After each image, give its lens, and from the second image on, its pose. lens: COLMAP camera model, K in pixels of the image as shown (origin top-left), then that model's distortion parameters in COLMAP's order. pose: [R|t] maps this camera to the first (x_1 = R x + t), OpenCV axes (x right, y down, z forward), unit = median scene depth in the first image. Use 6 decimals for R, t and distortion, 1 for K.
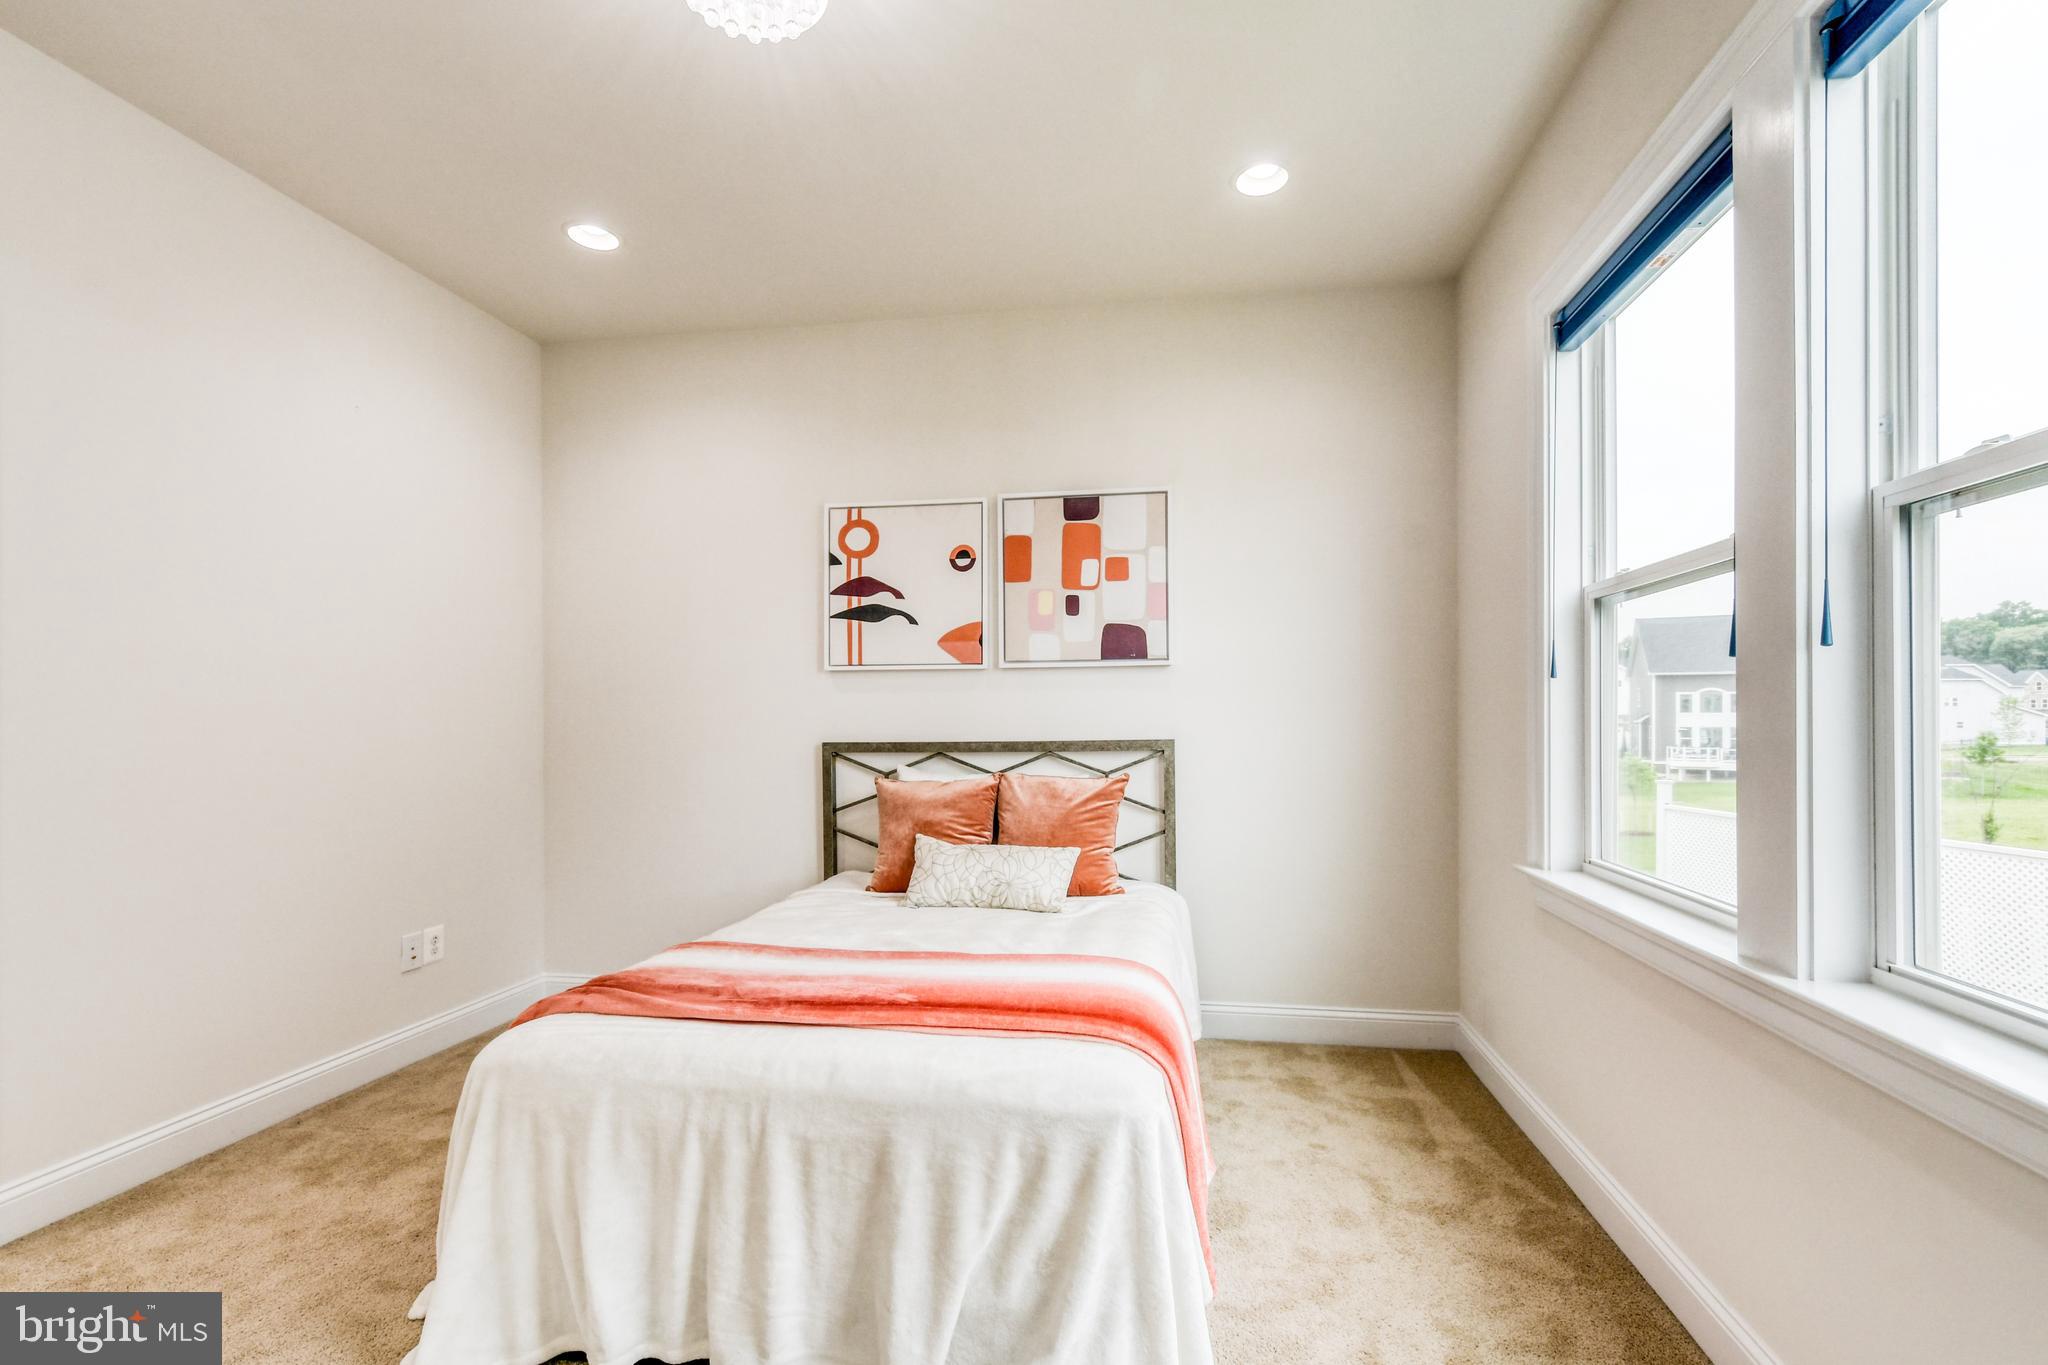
lens RADIAL K [[909.3, 0, 1013.9], [0, 909.3, 716.3], [0, 0, 1]] dist [0.003092, -0.003578]
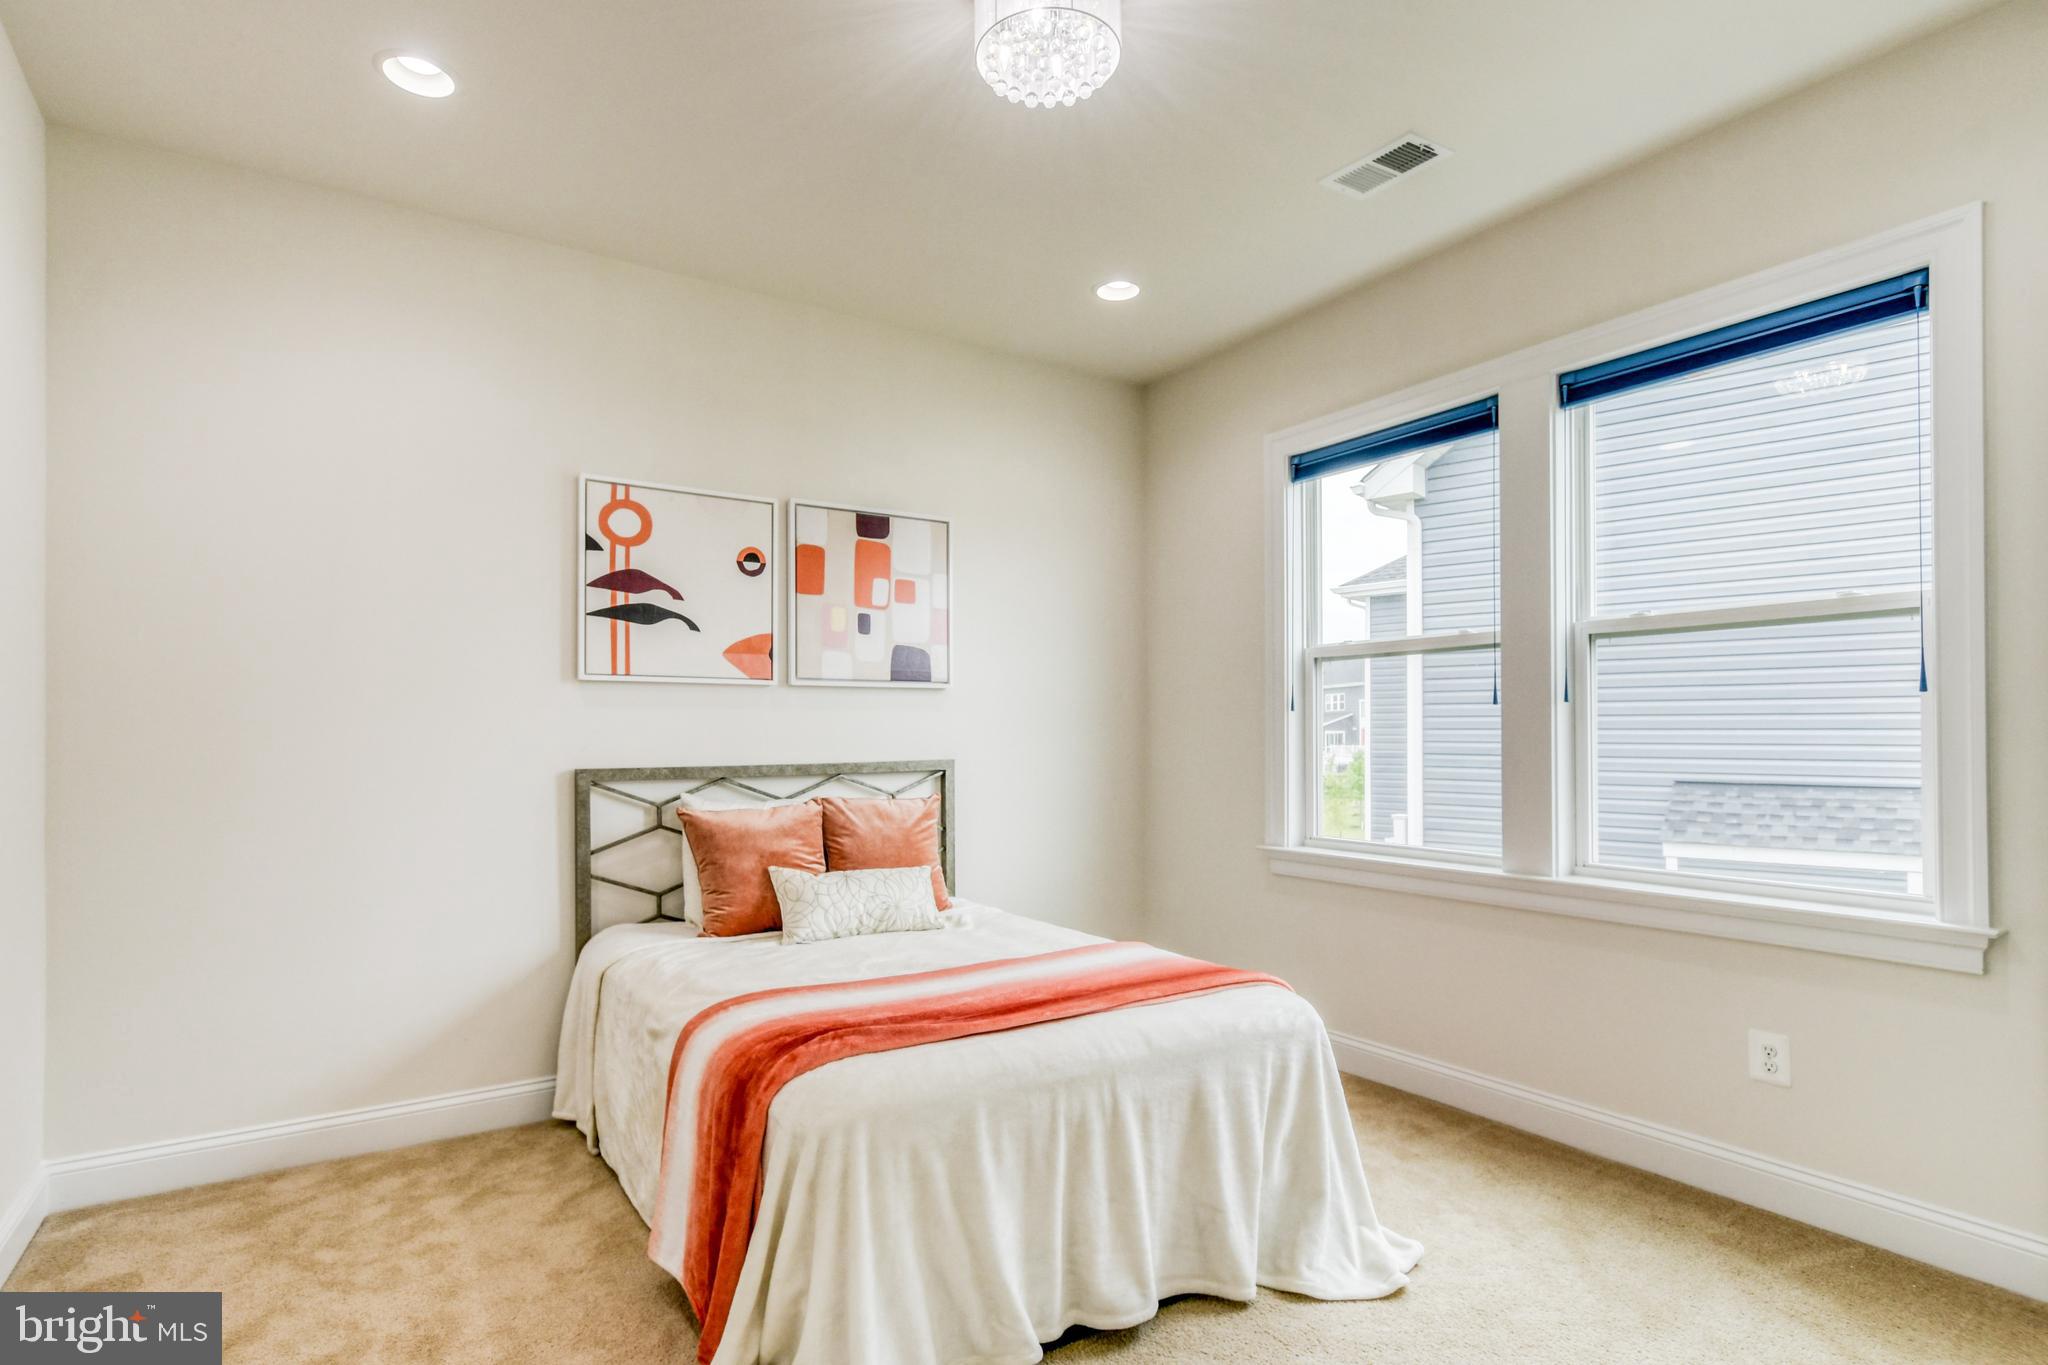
lens RADIAL K [[1074.6, 0, 985.3], [0, 1074.6, 742.9], [0, 0, 1]] dist [0.000485, -0.002092]
pose [[0.736836, -0.000259, 0.676072, -0.622452], [-0.001634, 0.999996, 0.002164, 0.002919], [-0.676070, -0.002699, 0.736833, 0.060303]]
